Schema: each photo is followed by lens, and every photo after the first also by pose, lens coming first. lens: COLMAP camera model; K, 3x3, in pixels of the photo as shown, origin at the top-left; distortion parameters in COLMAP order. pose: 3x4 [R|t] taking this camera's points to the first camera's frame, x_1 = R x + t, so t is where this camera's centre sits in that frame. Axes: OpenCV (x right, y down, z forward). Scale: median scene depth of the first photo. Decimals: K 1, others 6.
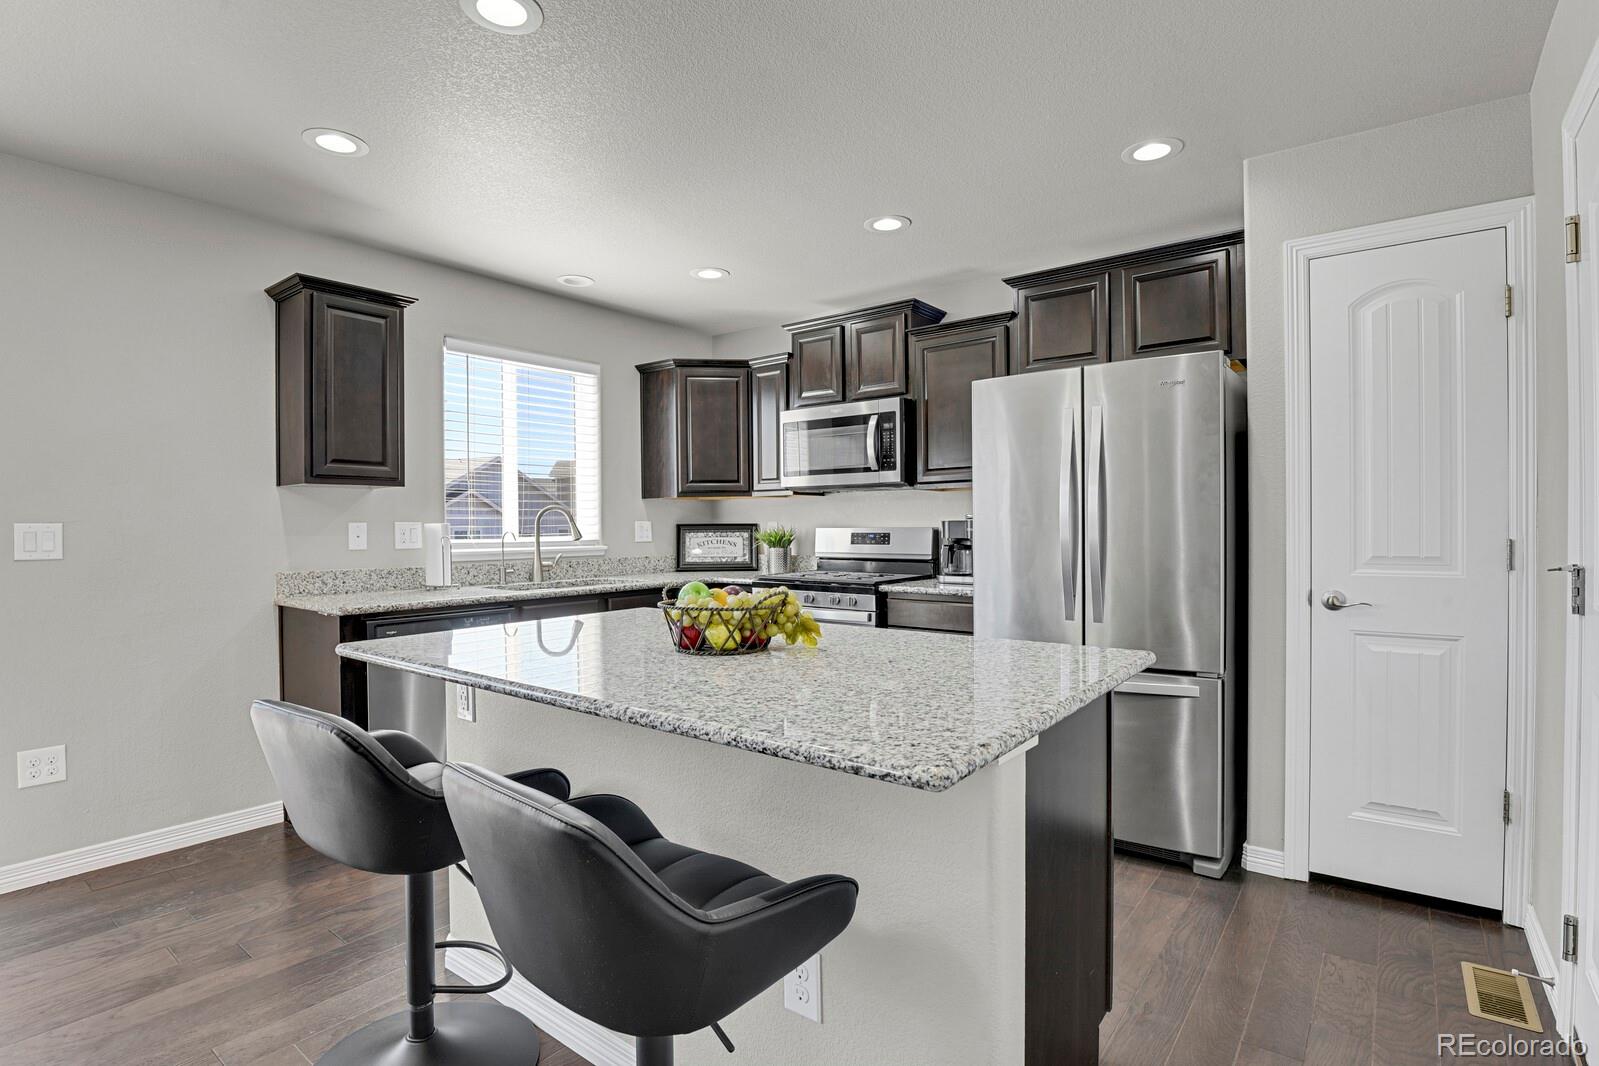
lens RADIAL K [[779.6, 0, 801.5], [0, 779.6, 527.4], [0, 0, 1]] dist [-0.009106, -0.002697]
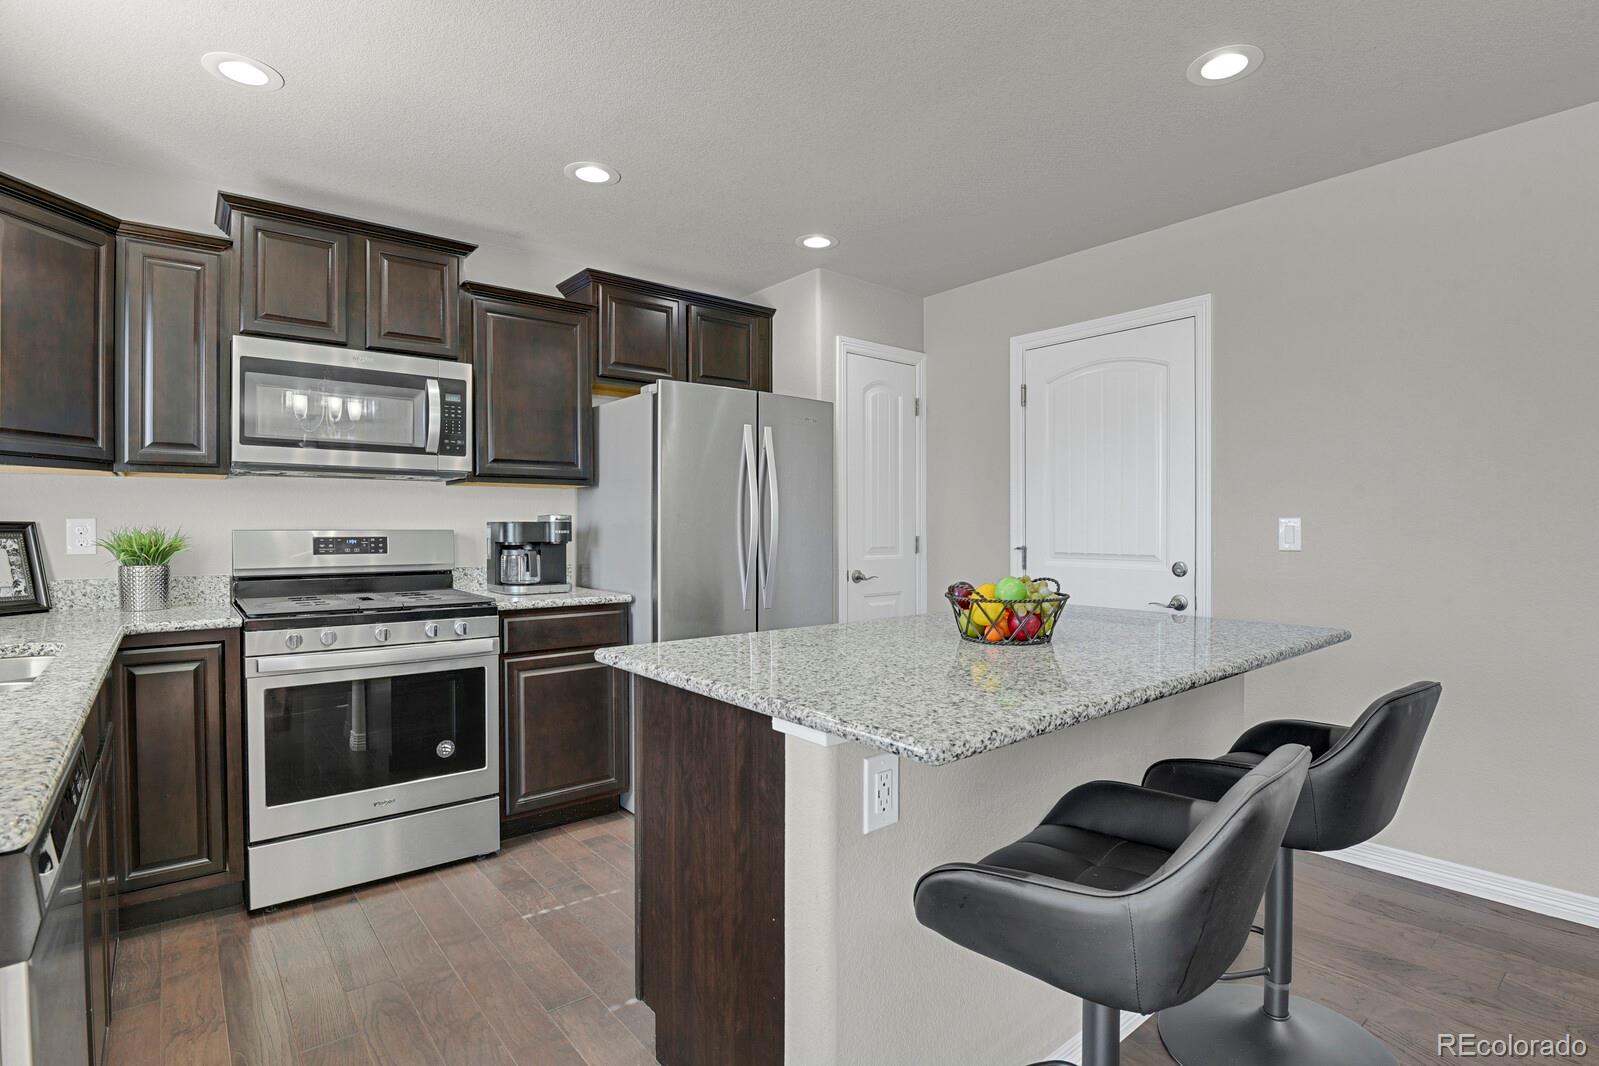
lens RADIAL K [[779.6, 0, 828.0], [0, 779.6, 535.4], [0, 0, 1]] dist [-0.009106, -0.002697]
pose [[0.215675, -0.007053, 0.976440, -0.555698], [0.000770, 0.999975, 0.007053, 0.001077], [-0.976465, -0.000769, 0.215675, 0.466905]]
